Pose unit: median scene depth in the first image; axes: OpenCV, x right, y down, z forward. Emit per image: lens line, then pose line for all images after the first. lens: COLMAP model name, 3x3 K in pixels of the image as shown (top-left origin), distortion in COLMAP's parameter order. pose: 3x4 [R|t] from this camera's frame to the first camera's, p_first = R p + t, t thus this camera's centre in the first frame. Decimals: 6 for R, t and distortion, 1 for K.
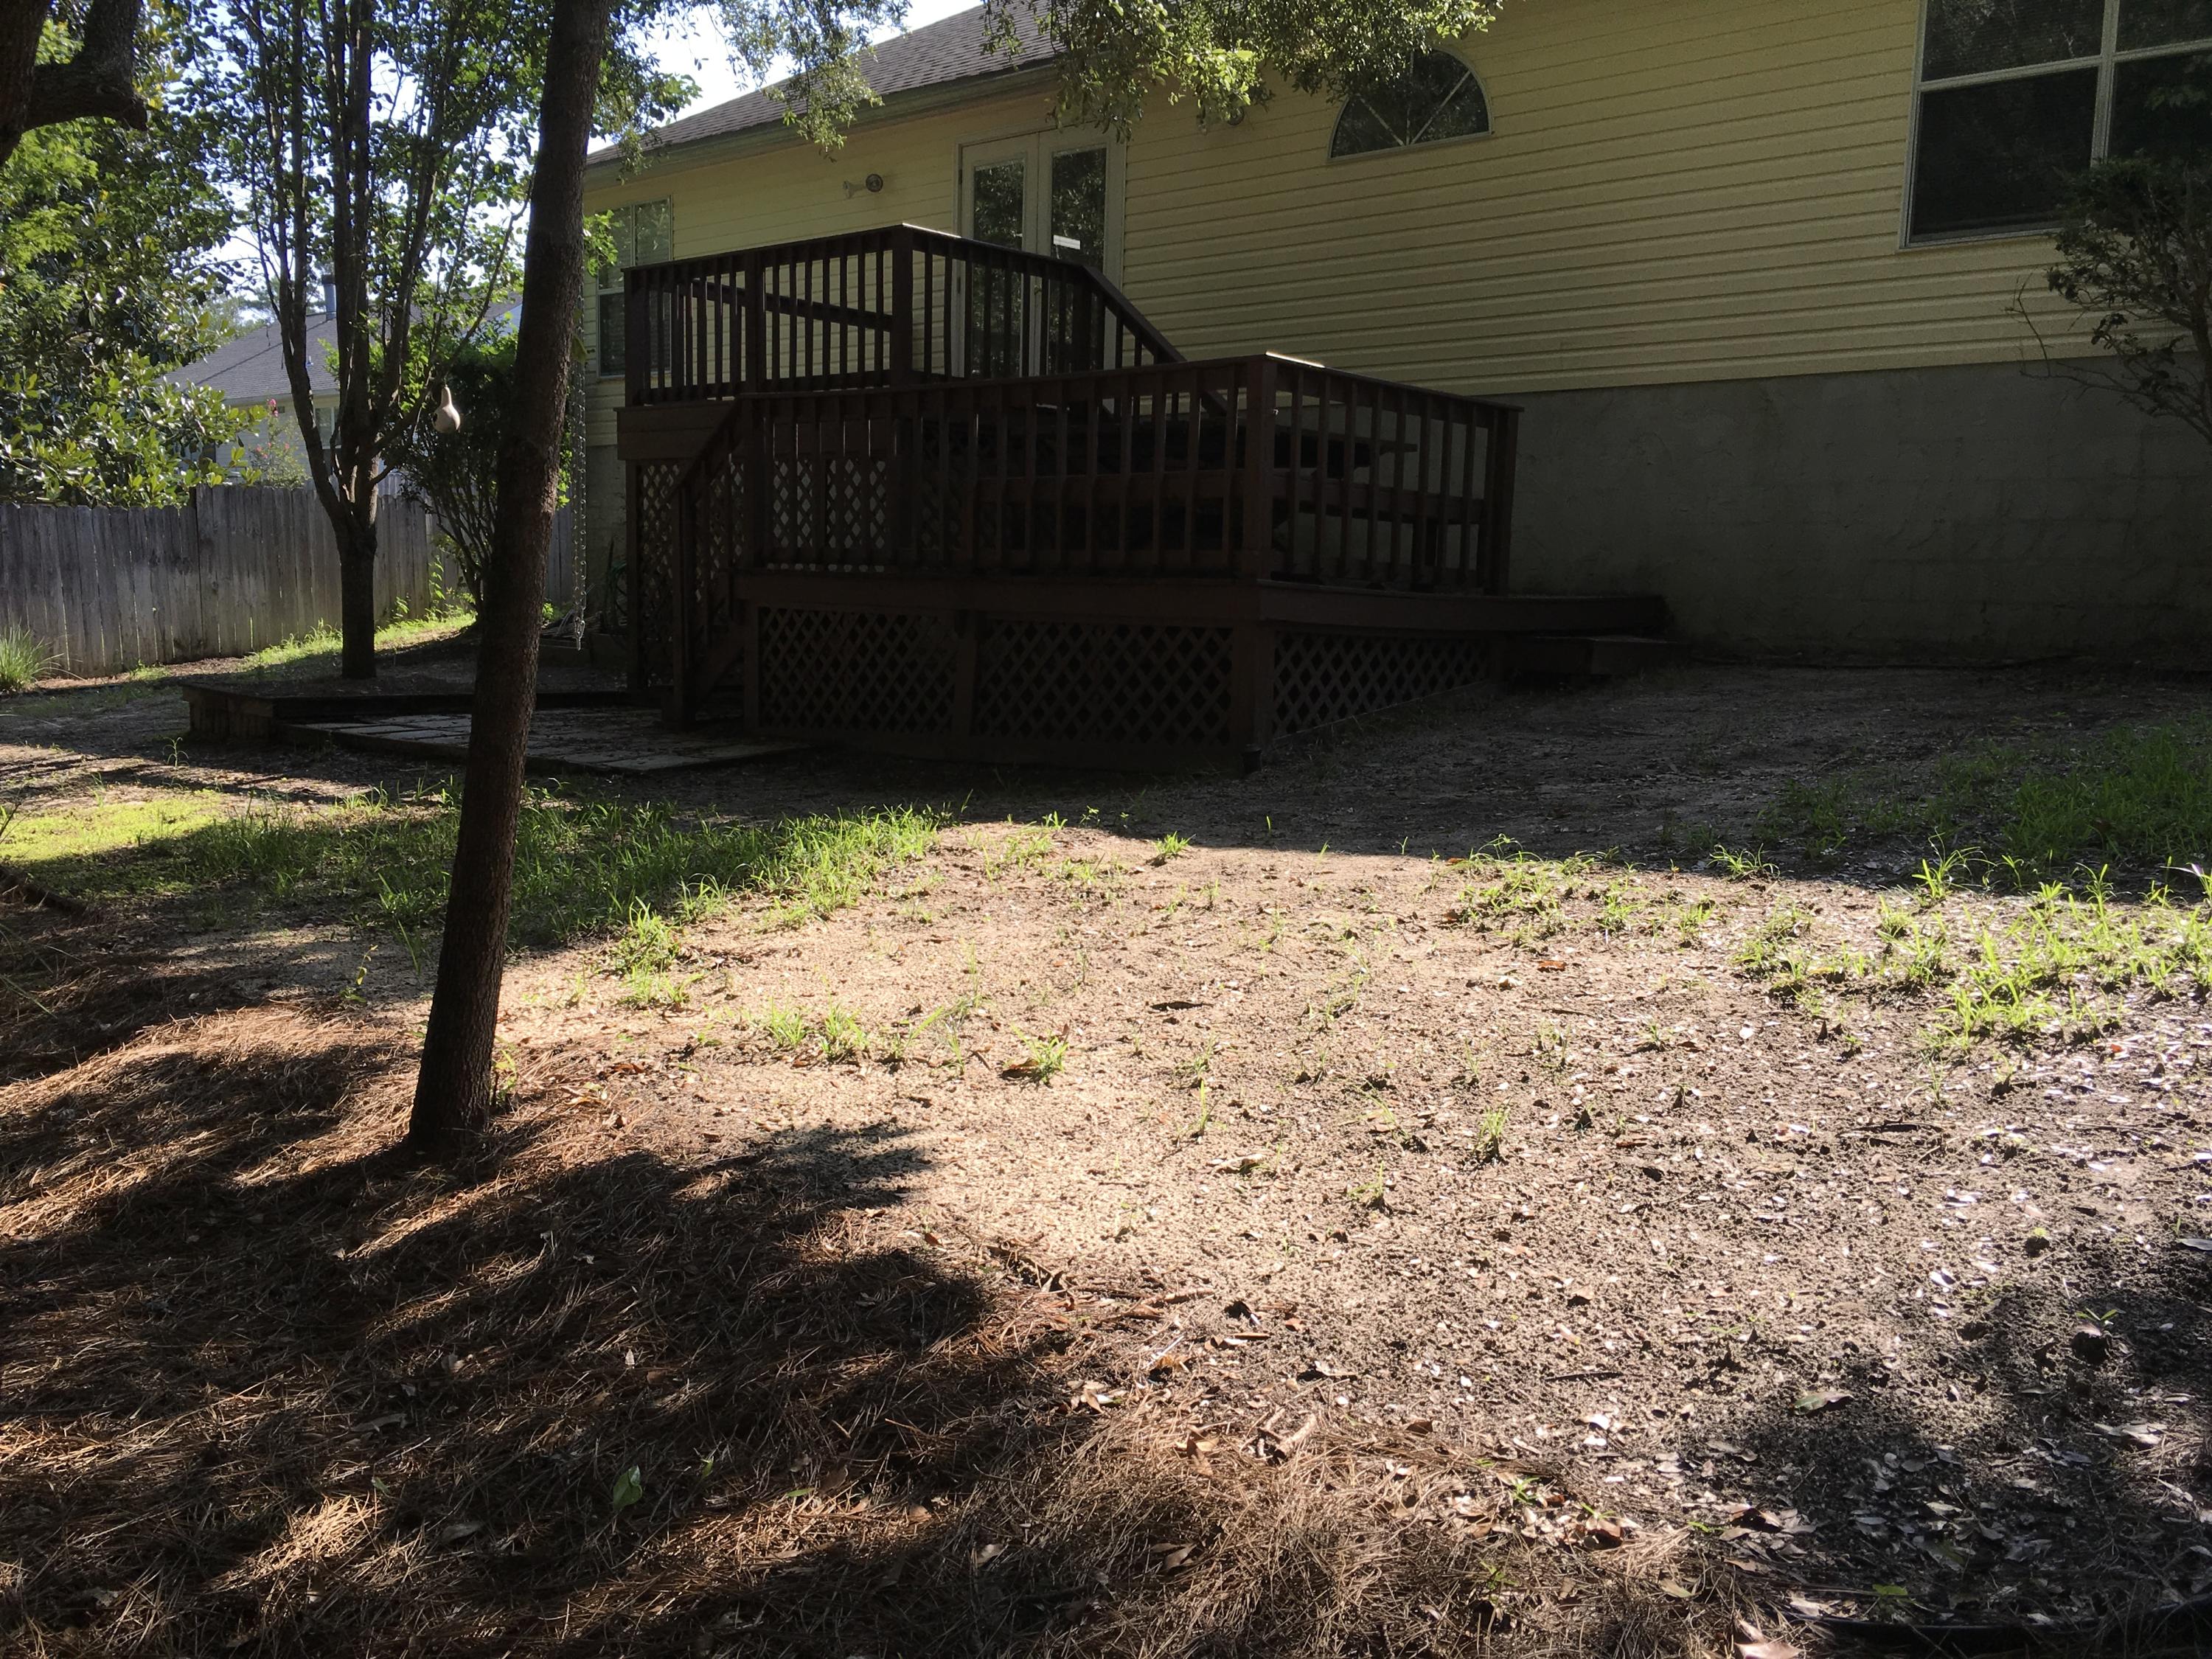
lens RADIAL K [[1889.9, 0, 1097.0], [0, 1889.9, 841.8], [0, 0, 1]] dist [0.079239, -0.120255]
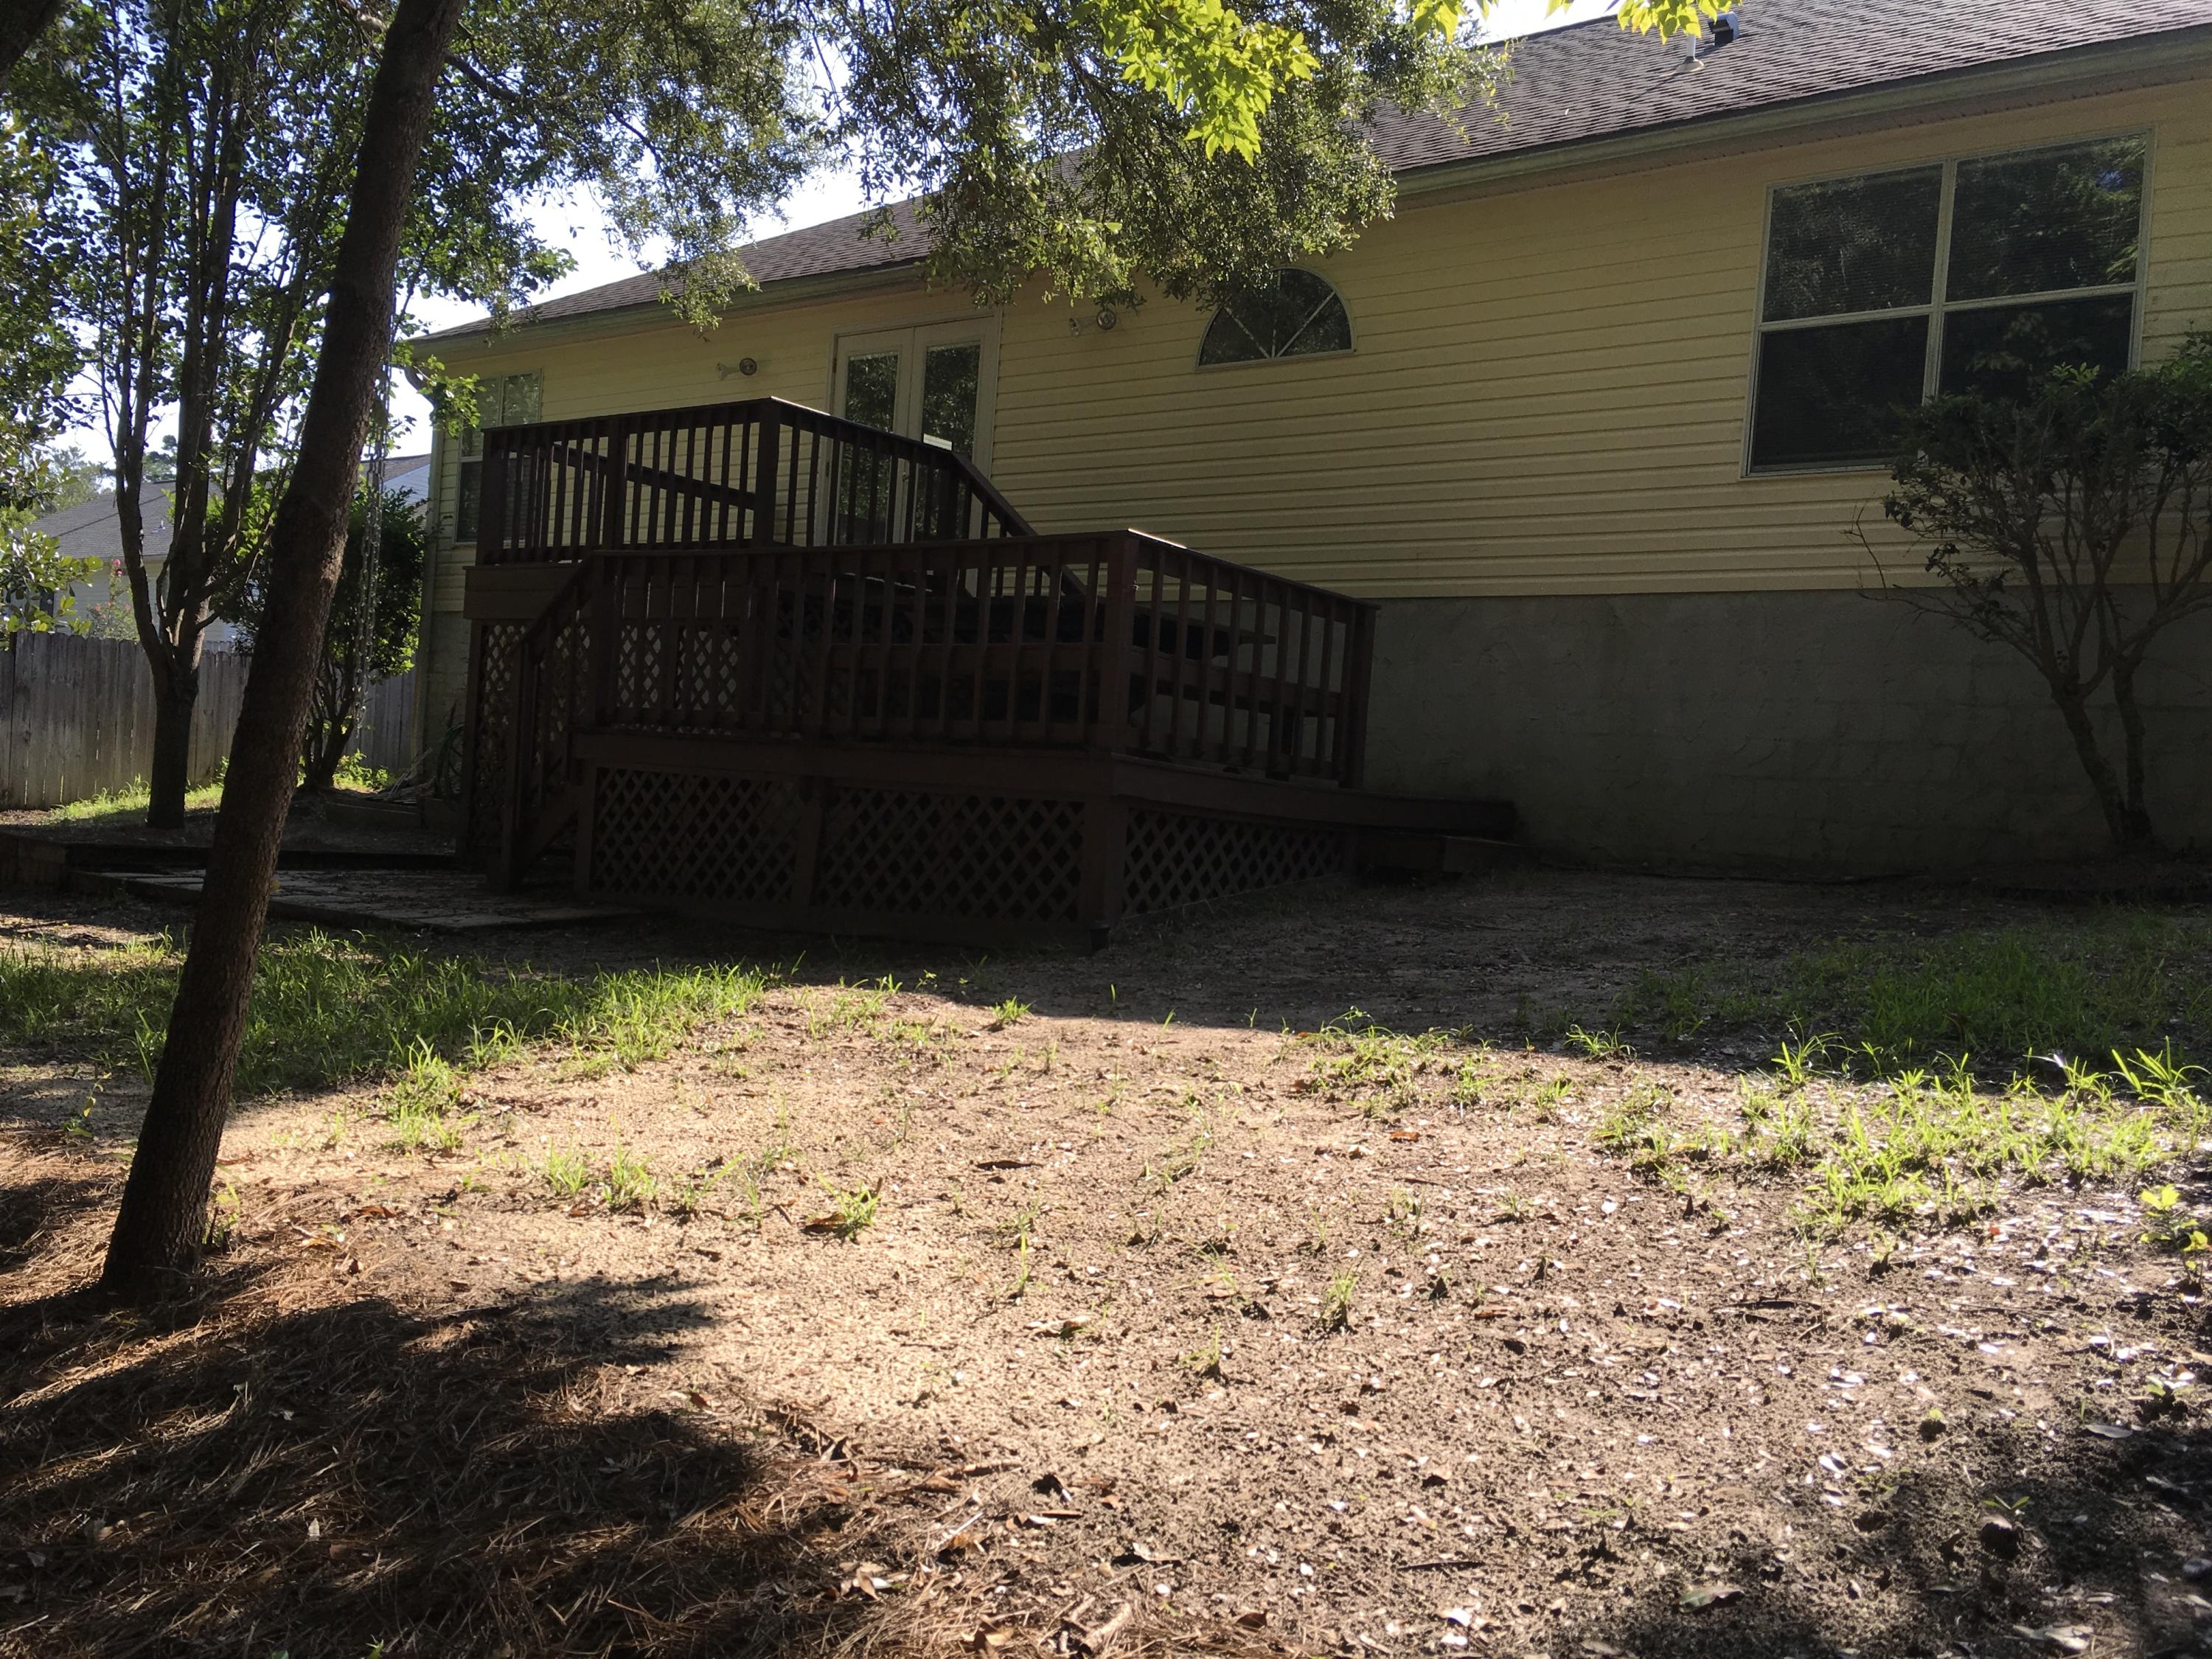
lens RADIAL K [[1889.9, 0, 1097.7], [0, 1889.9, 837.5], [0, 0, 1]] dist [0.079239, -0.120255]
pose [[0.996170, 0.045451, 0.074699, 0.005938], [-0.036659, 0.992675, -0.115122, 0.016863], [-0.079384, 0.111942, 0.990539, 0.034073]]
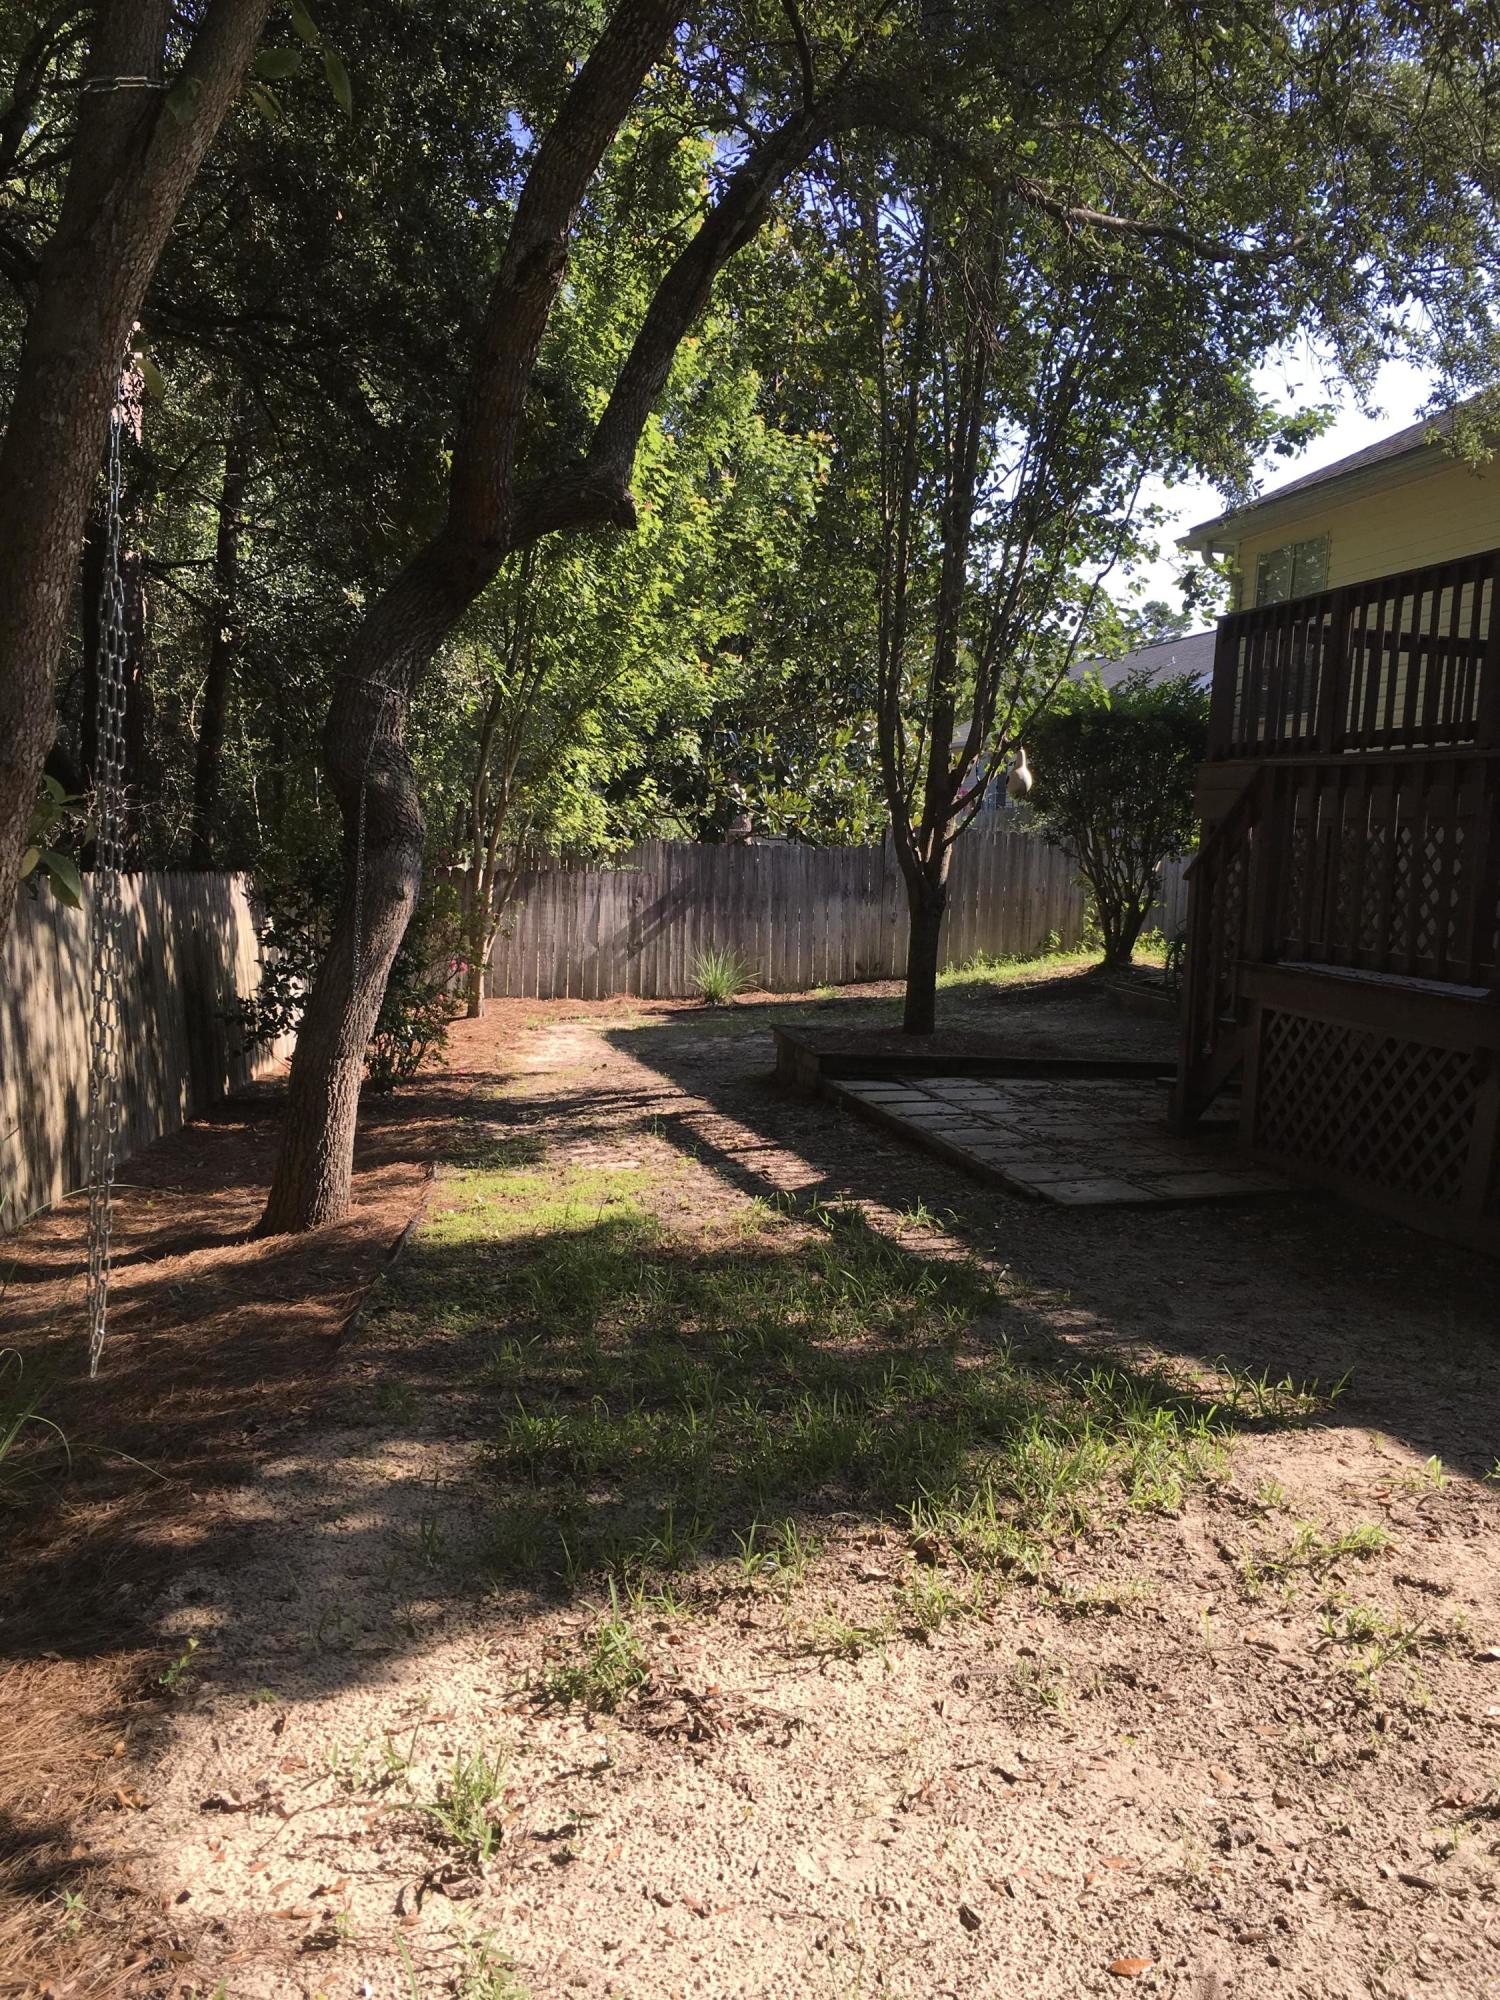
lens RADIAL K [[1708.8, 0, 745.9], [0, 1708.8, 998.1], [0, 0, 1]] dist [0.079239, -0.120255]
pose [[0.821447, 0.066850, -0.566353, 0.082871], [-0.103810, 0.994042, -0.033236, -0.098227], [0.560756, 0.086095, 0.823493, 0.296750]]
